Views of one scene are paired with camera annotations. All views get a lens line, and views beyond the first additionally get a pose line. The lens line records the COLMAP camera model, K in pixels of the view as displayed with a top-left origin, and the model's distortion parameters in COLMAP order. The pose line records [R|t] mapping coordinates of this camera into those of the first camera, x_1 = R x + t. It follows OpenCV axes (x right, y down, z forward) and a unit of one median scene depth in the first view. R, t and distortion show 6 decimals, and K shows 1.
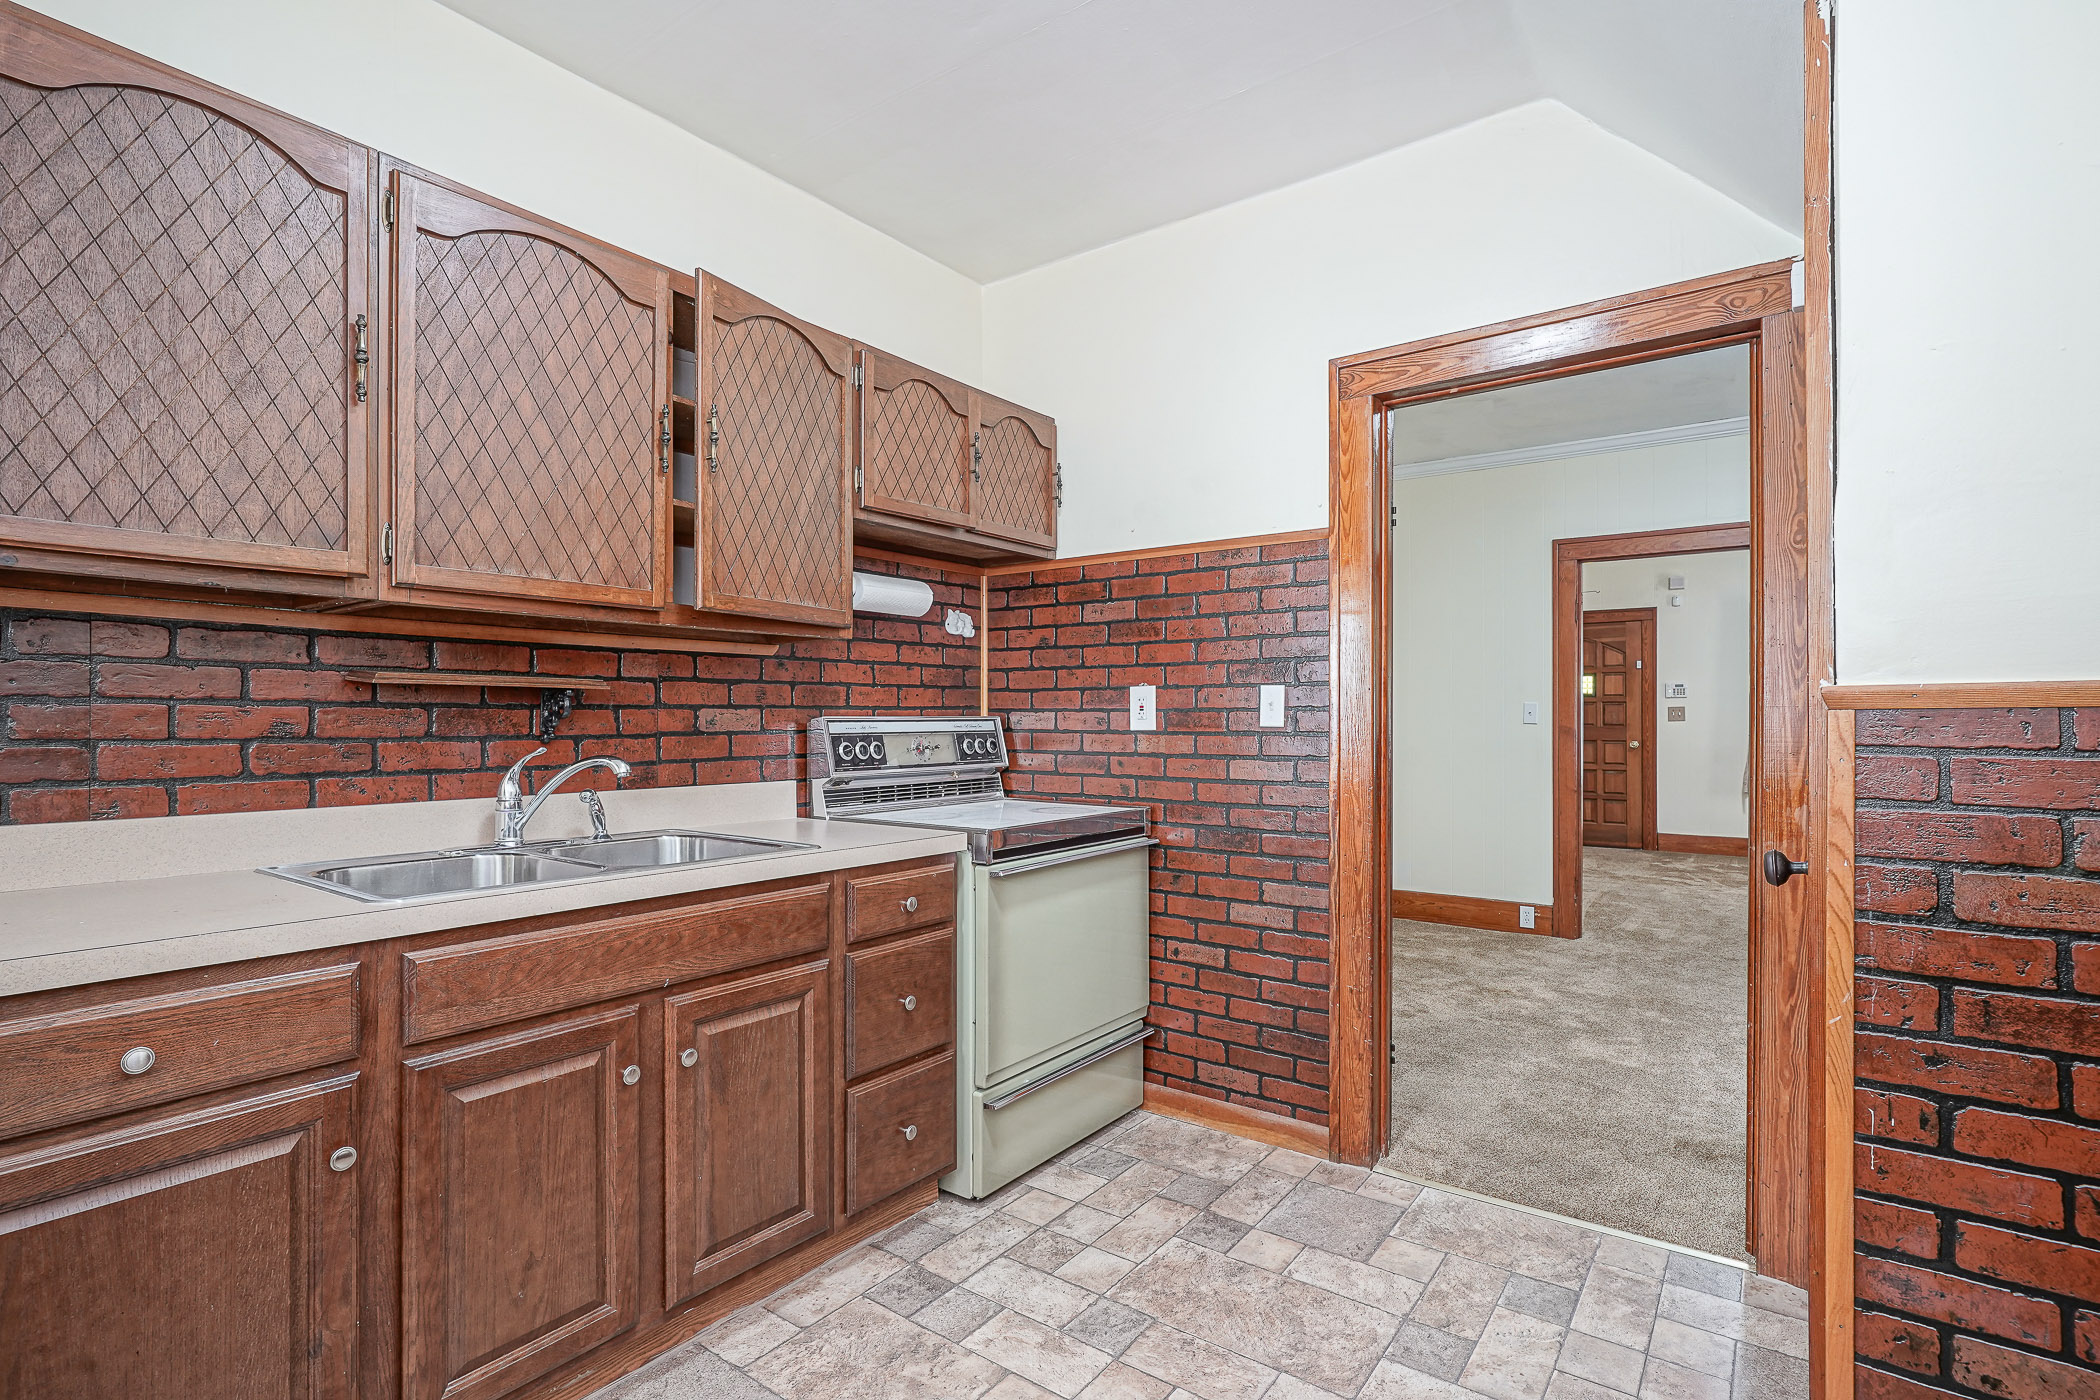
lens RADIAL K [[1043.2, 0, 1025.1], [0, 1043.2, 721.3], [0, 0, 1]] dist [-0.004543, 0.005296]
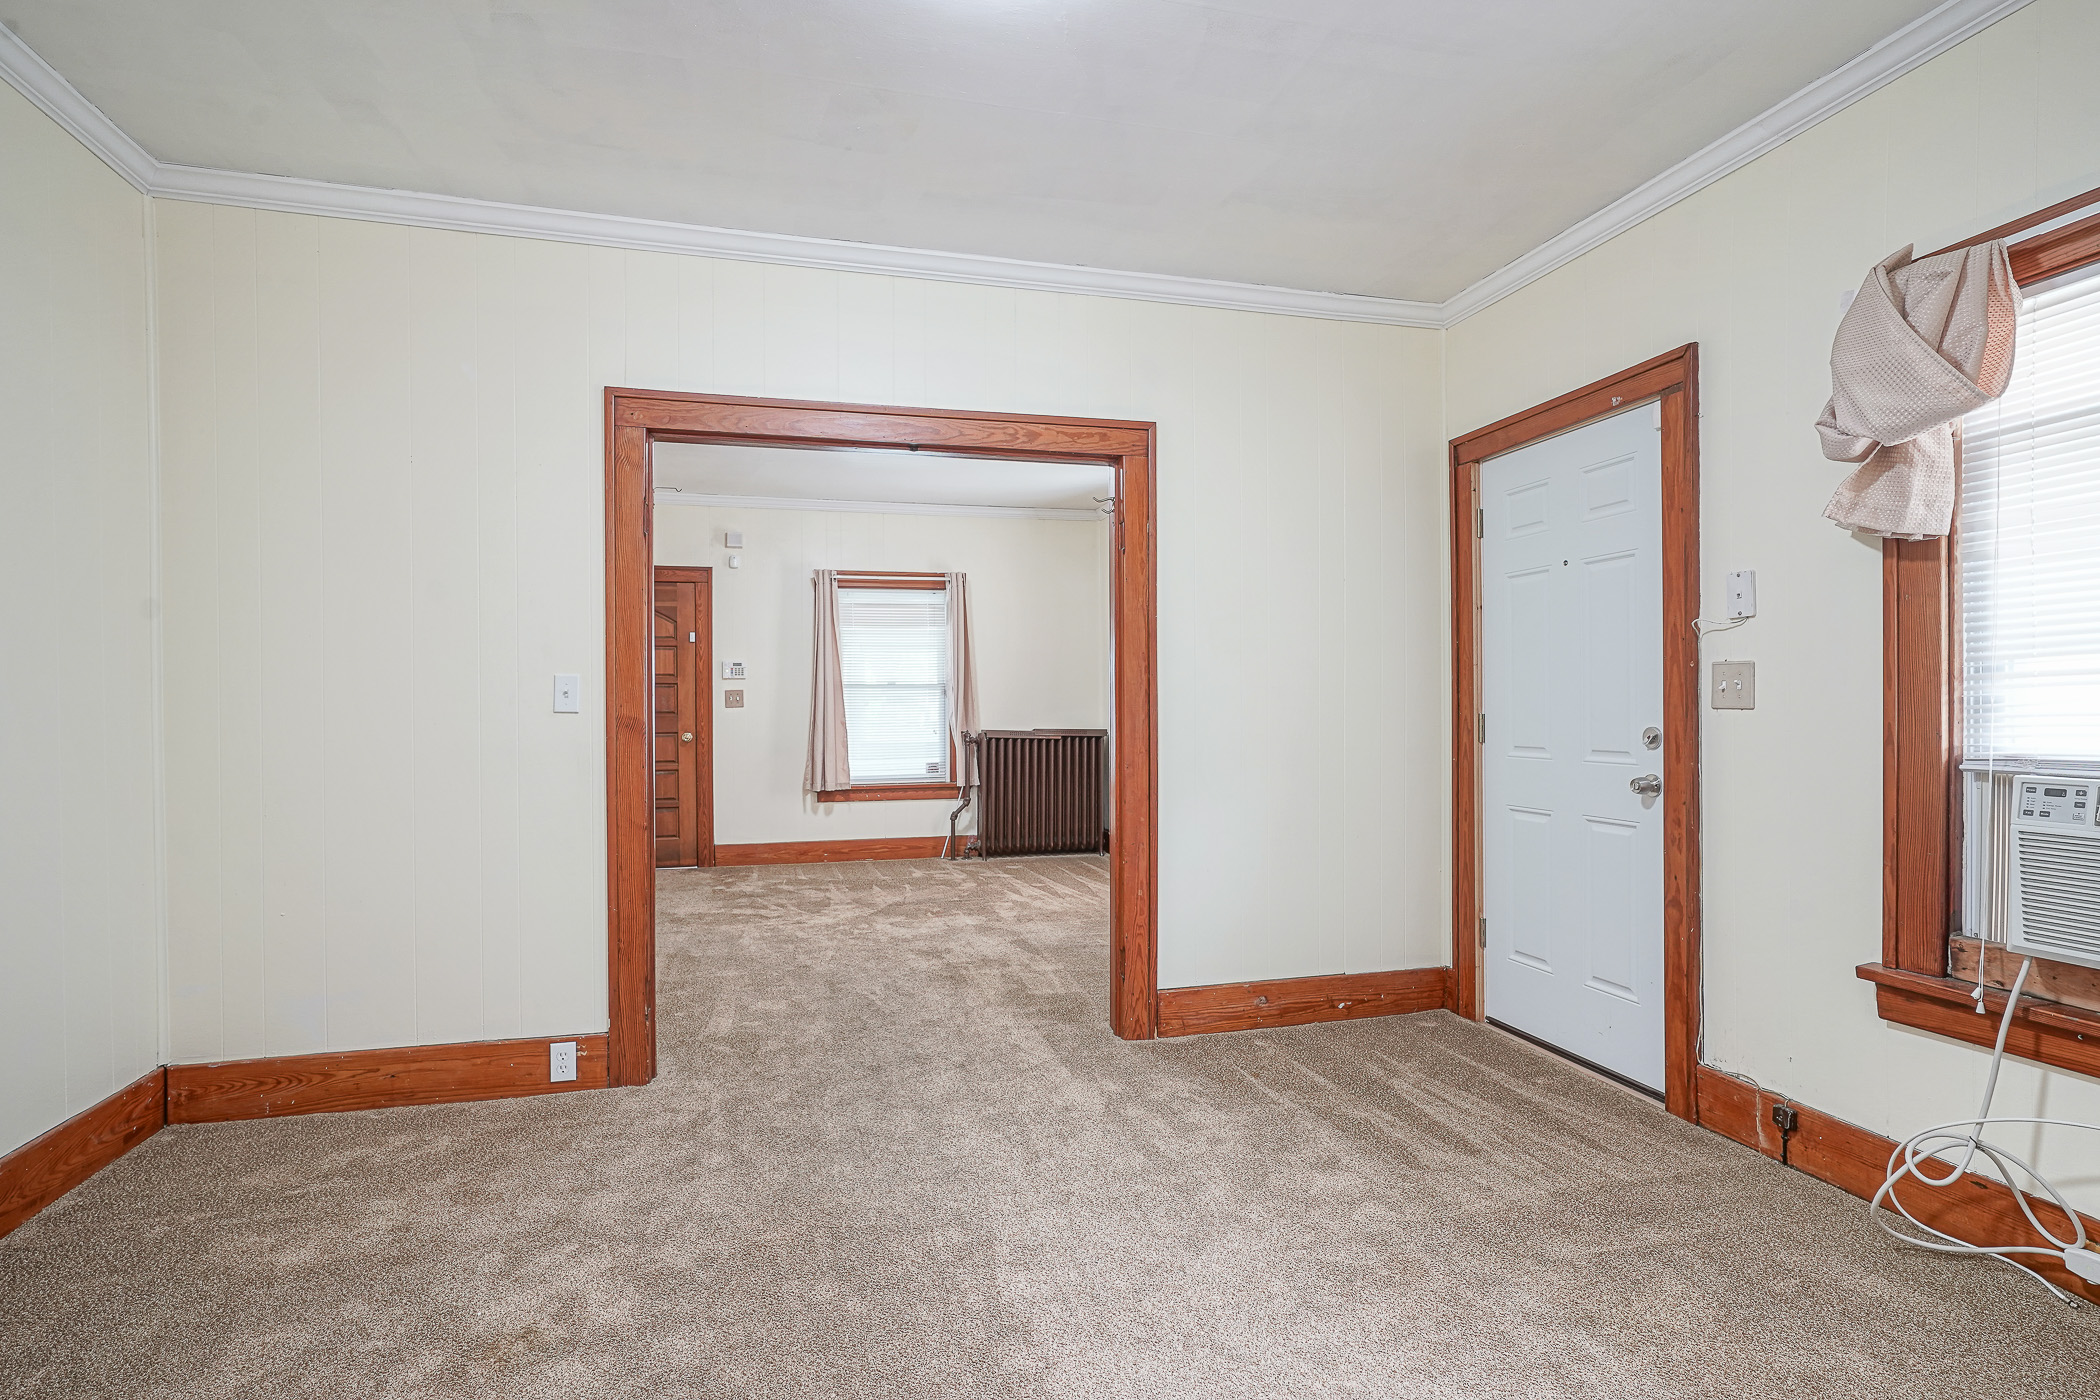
lens RADIAL K [[1043.2, 0, 1065.4], [0, 1043.2, 703.3], [0, 0, 1]] dist [-0.004543, 0.005296]
pose [[0.612663, -0.000755, 0.790344, 0.131135], [0.006295, 0.999972, -0.003925, 0.001601], [-0.790319, 0.007380, 0.612651, 0.283835]]
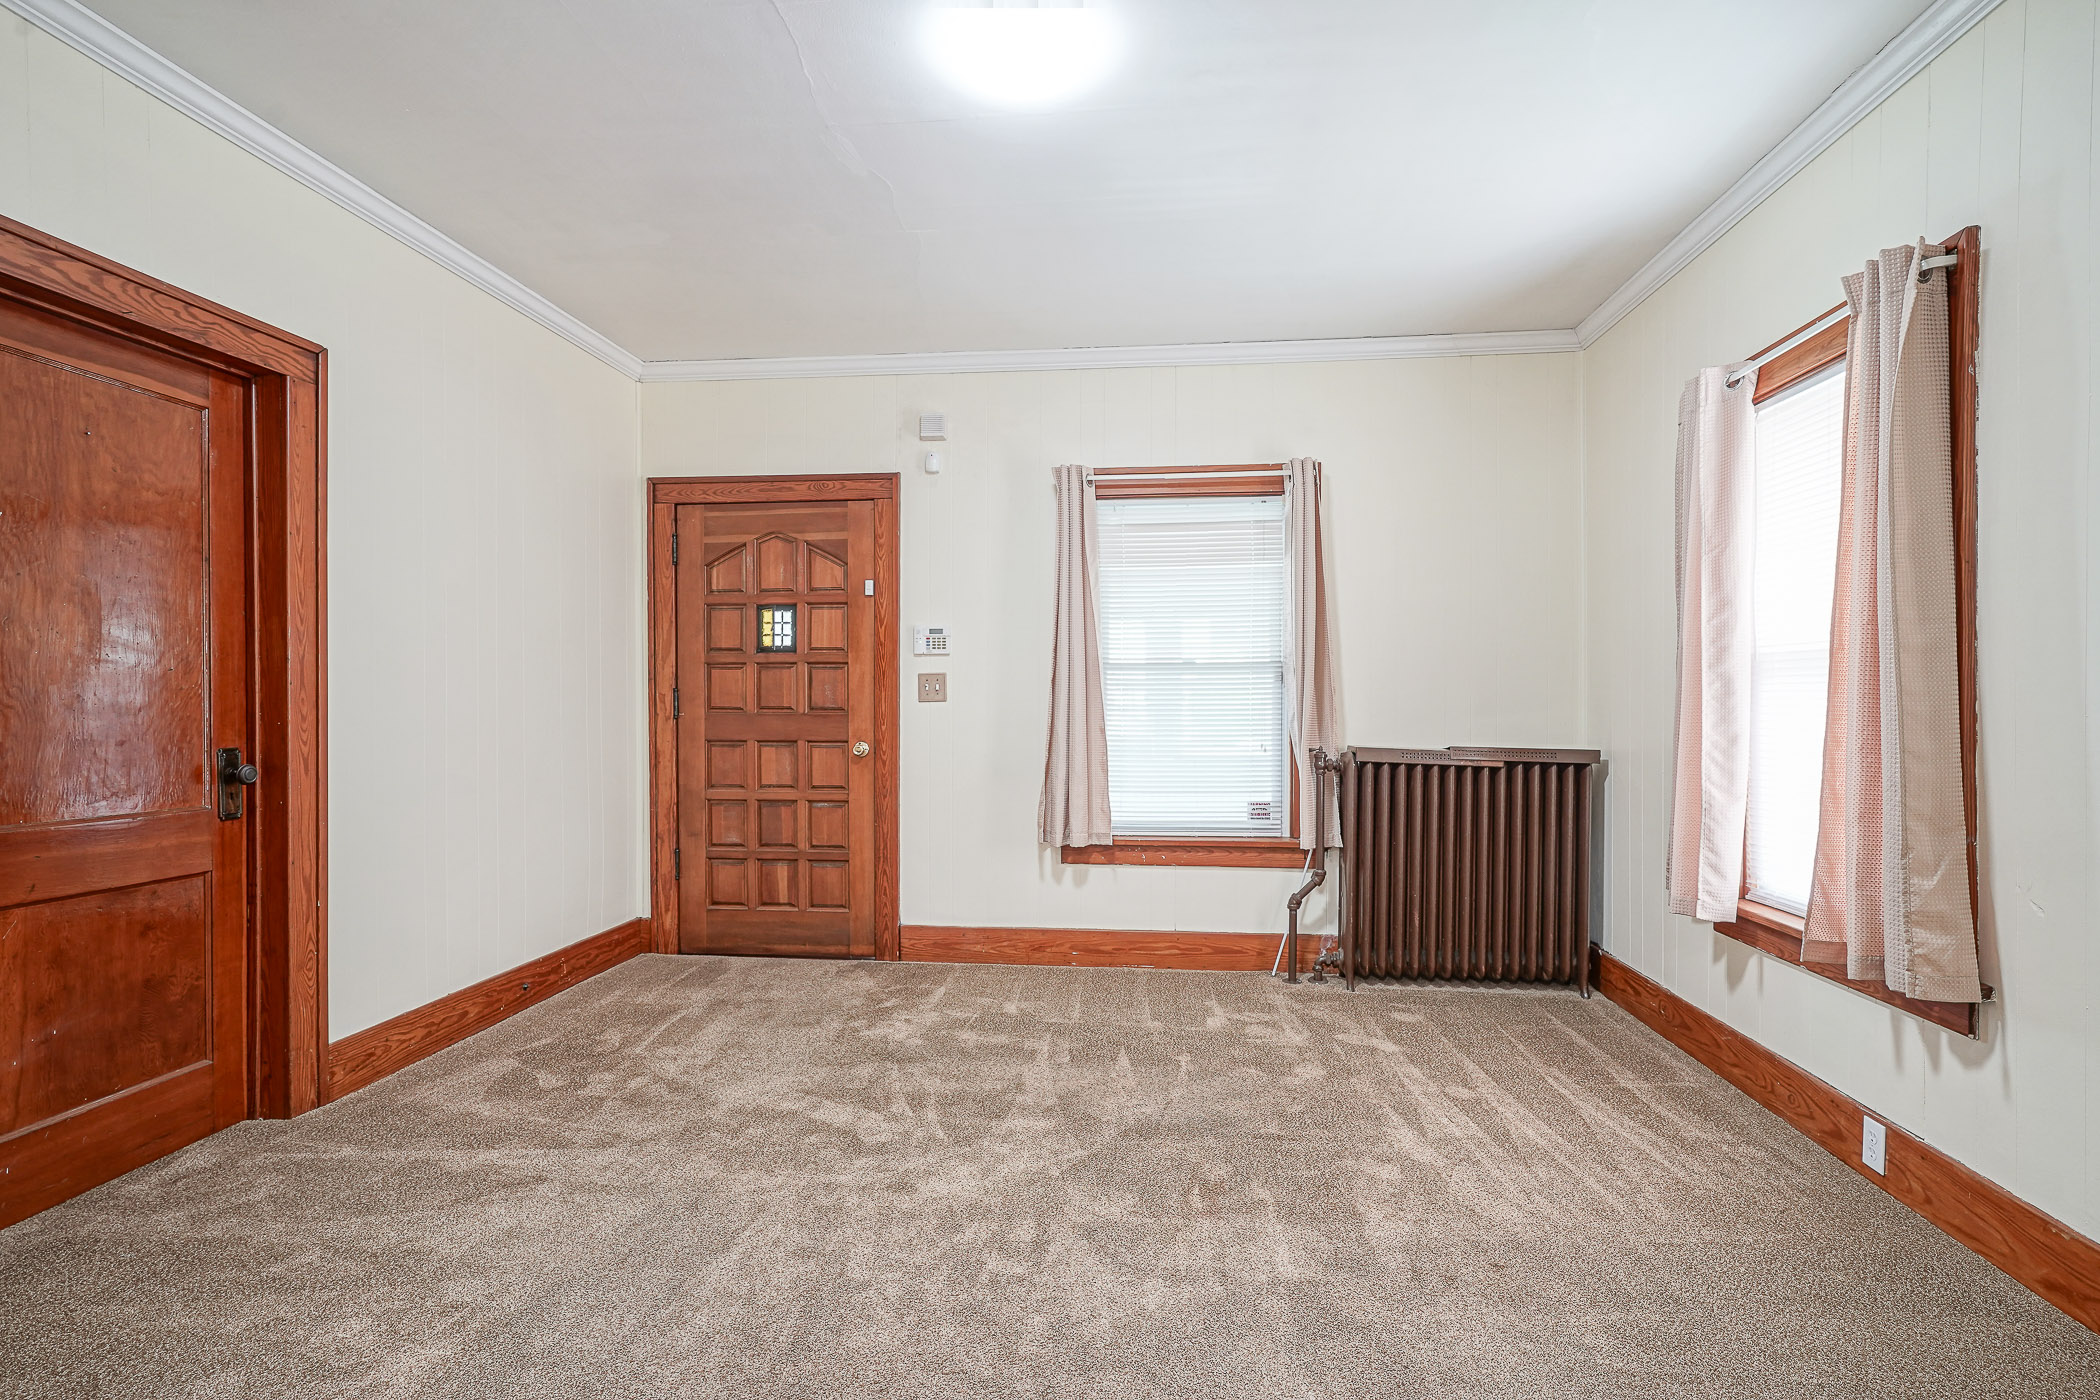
lens RADIAL K [[1043.2, 0, 1092.5], [0, 1043.2, 700.2], [0, 0, 1]] dist [-0.004543, 0.005296]
pose [[0.844699, -0.000444, 0.535241, 0.417052], [-0.000807, 0.999997, 0.002103, -0.001877], [-0.535241, -0.002208, 0.844697, 0.527697]]
